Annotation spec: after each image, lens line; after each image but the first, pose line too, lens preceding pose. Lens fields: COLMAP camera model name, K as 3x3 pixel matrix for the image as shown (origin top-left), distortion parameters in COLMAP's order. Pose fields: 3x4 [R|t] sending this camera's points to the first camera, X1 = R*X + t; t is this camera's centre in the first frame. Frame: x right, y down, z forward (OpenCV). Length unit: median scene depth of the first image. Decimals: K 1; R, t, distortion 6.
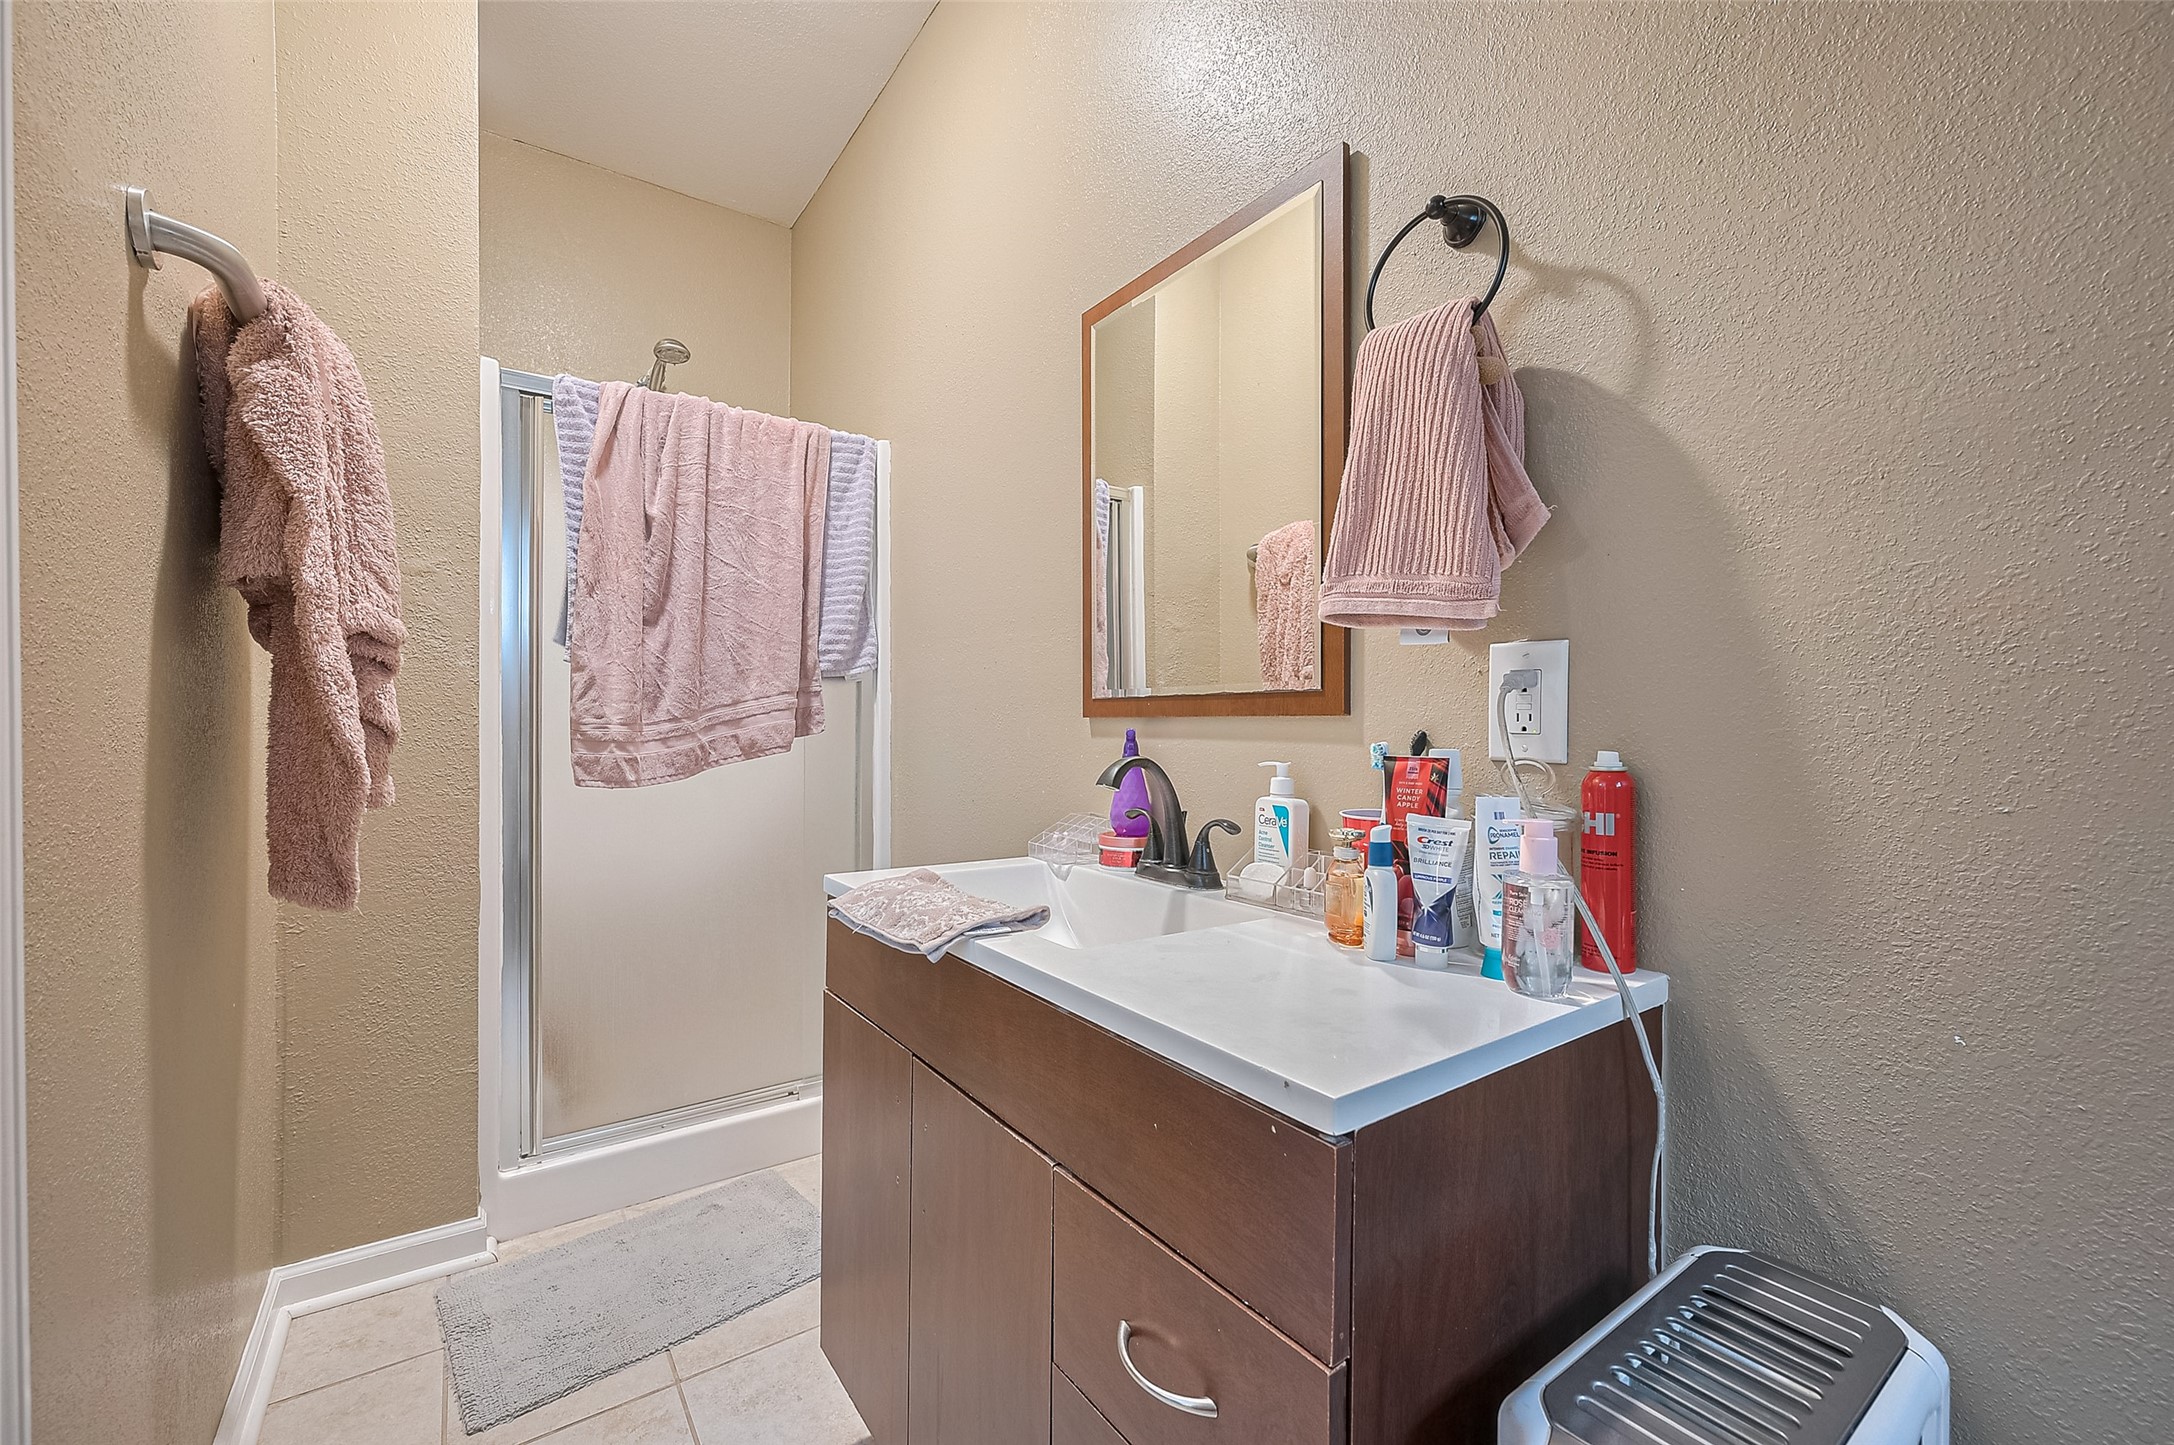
lens RADIAL K [[862.5, 0, 1098.9], [0, 862.5, 721.0], [0, 0, 1]] dist [0.000625, 0.000057]
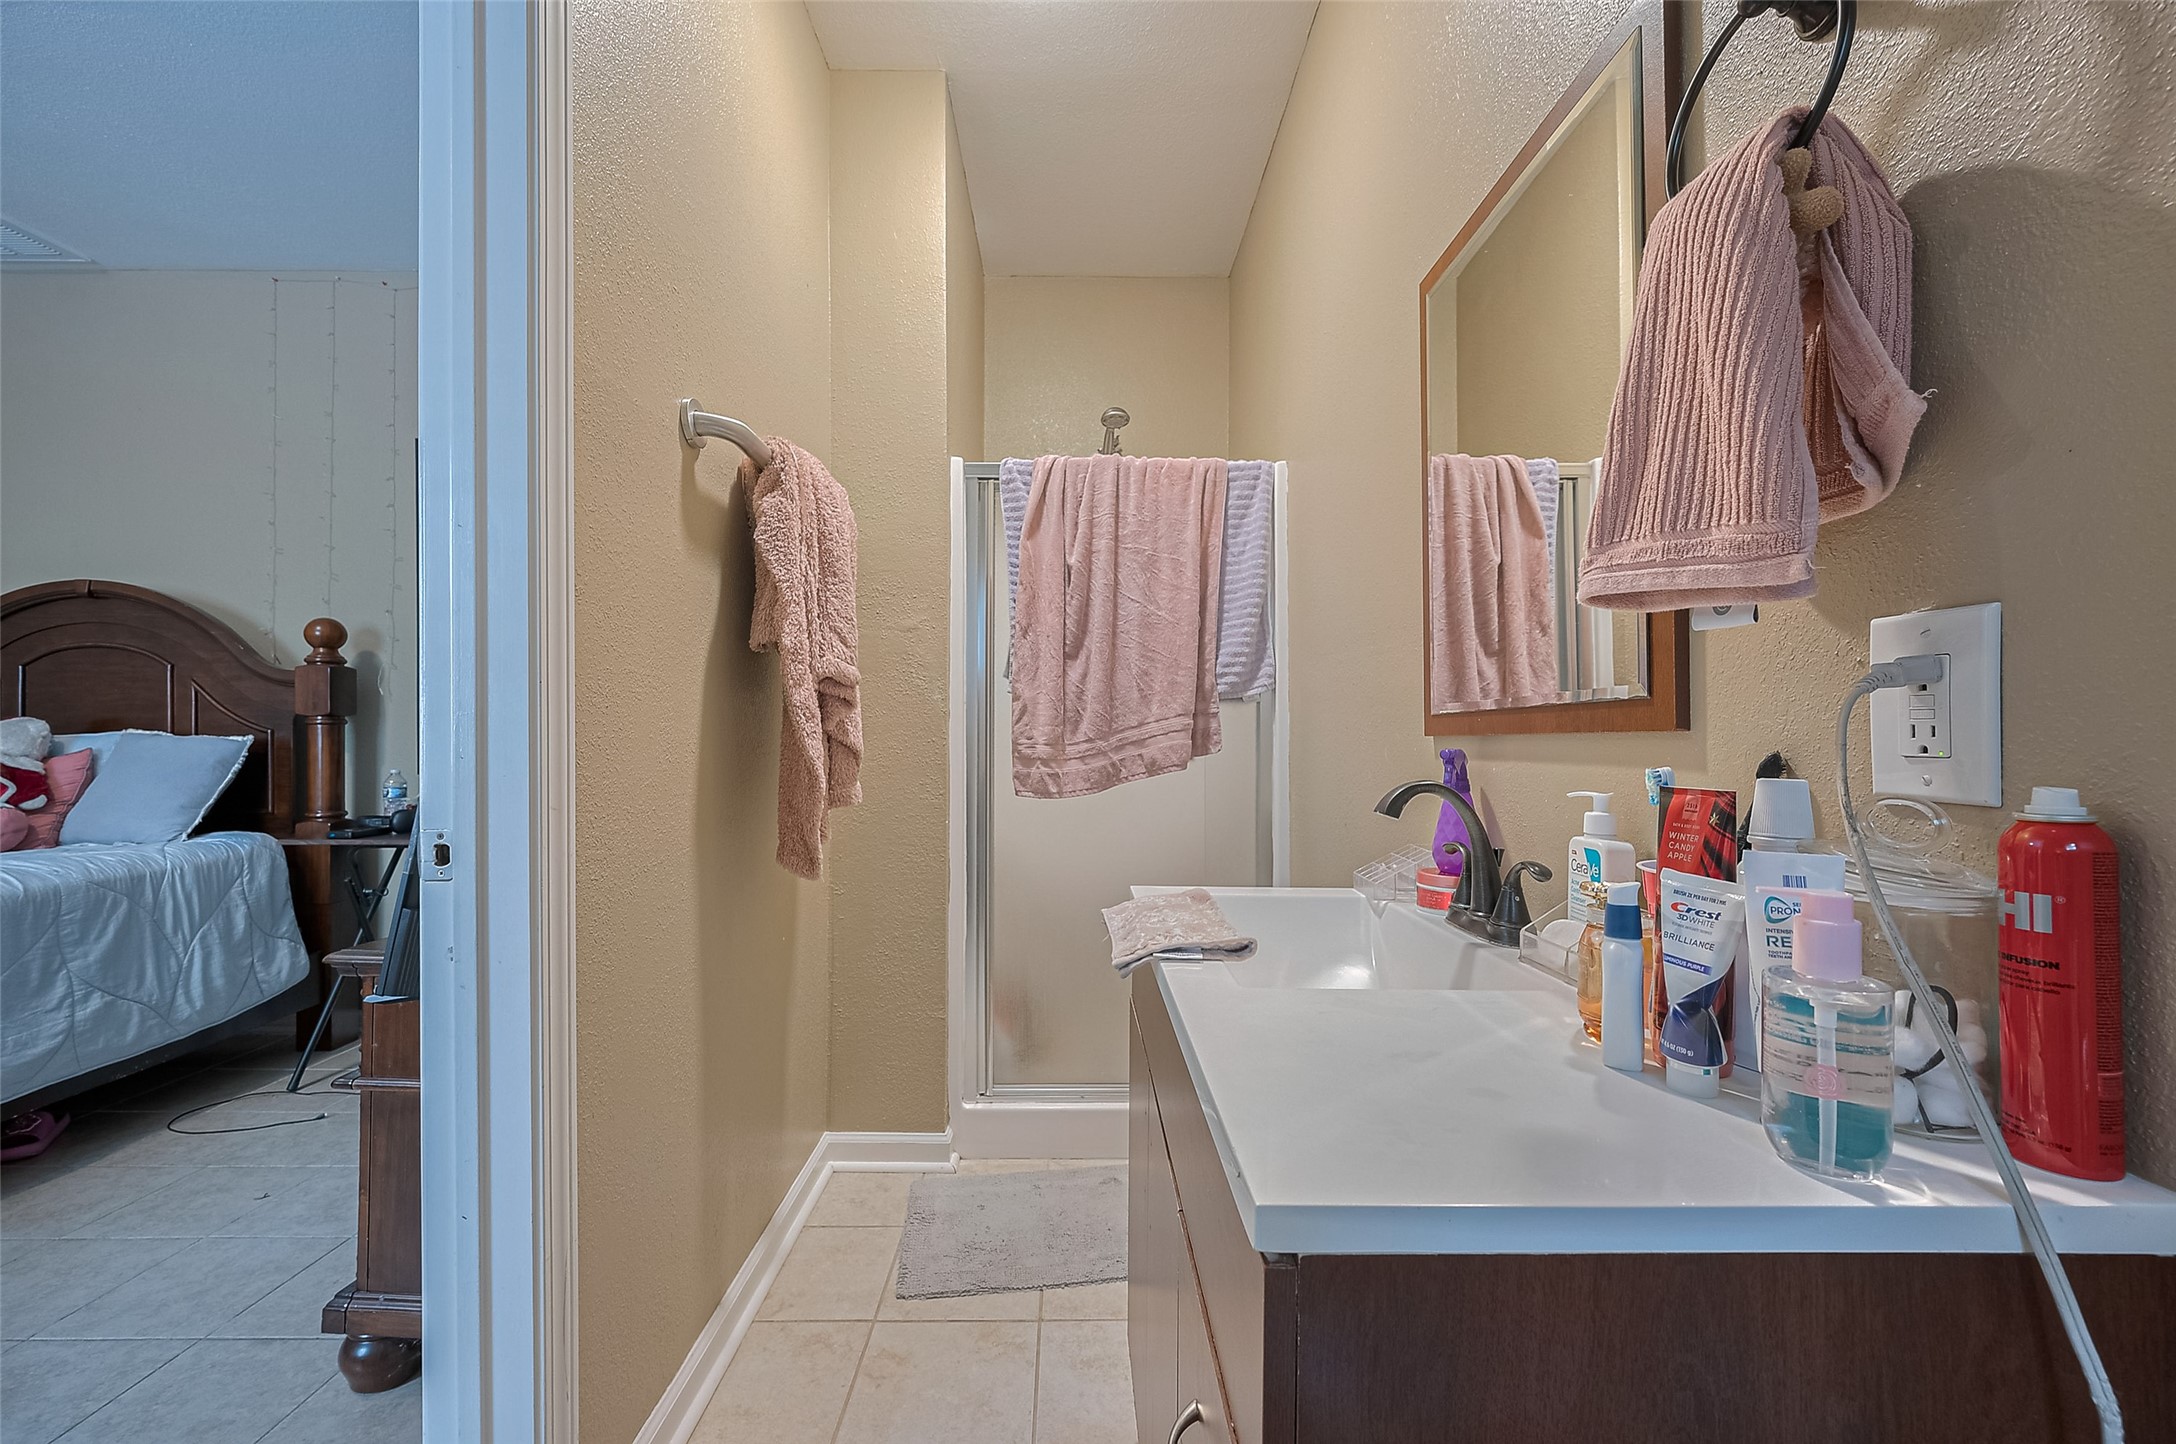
lens RADIAL K [[863.3, 0, 1097.1], [0, 863.3, 727.9], [0, 0, 1]] dist [0.000625, 0.000057]
pose [[0.825065, -0.011916, -0.564912, 0.259725], [0.002946, 0.999855, -0.016788, 0.001627], [0.565030, 0.012187, 0.824981, 0.102098]]
